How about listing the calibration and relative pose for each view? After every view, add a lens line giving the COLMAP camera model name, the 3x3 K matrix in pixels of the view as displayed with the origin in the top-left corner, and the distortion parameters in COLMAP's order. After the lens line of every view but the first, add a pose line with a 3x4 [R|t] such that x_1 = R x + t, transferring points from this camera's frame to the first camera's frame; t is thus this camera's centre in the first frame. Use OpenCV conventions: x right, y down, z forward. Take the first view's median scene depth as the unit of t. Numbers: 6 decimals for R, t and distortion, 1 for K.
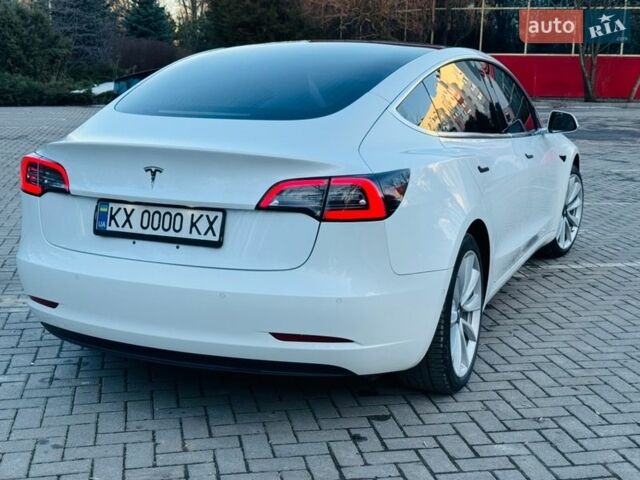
lens RADIAL K [[890.9, 0, 320.0], [0, 890.9, 240.0], [0, 0, 1]] dist [0.194016, -0.414862]
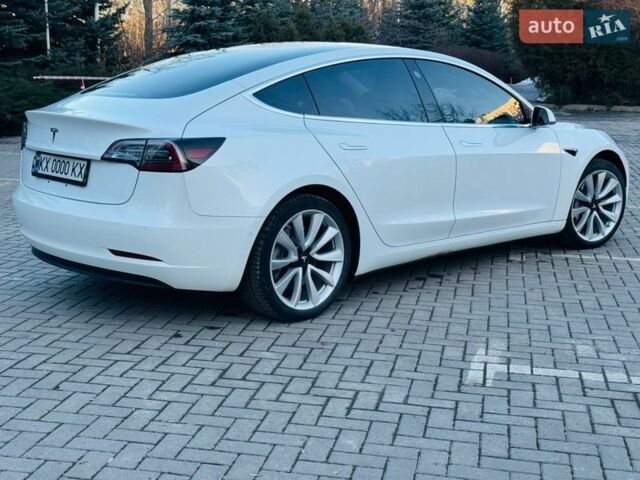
lens RADIAL K [[890.9, 0, 320.0], [0, 890.9, 240.0], [0, 0, 1]] dist [0.194016, -0.414862]
pose [[0.920711, 0.076615, -0.382650, 0.738083], [-0.080215, 0.996756, 0.006566, 0.050630], [0.381912, 0.024649, 0.923870, -0.163481]]
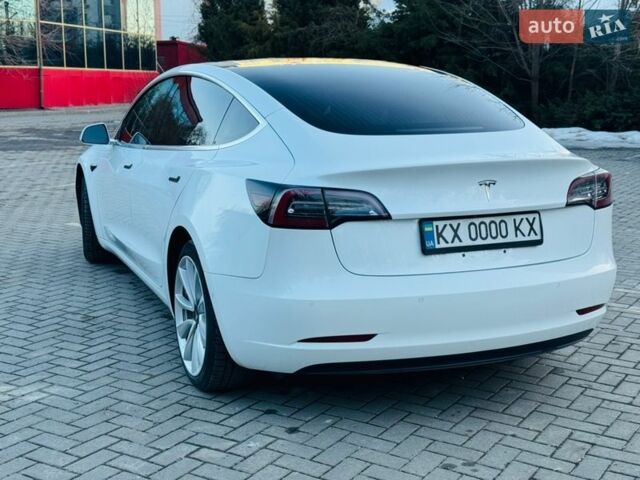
lens RADIAL K [[890.9, 0, 320.0], [0, 890.9, 240.0], [0, 0, 1]] dist [0.194016, -0.414862]
pose [[0.685999, -0.142537, 0.713504, -1.043149], [0.149211, 0.987342, 0.053783, -0.093823], [-0.712139, 0.069568, 0.698583, 0.382963]]
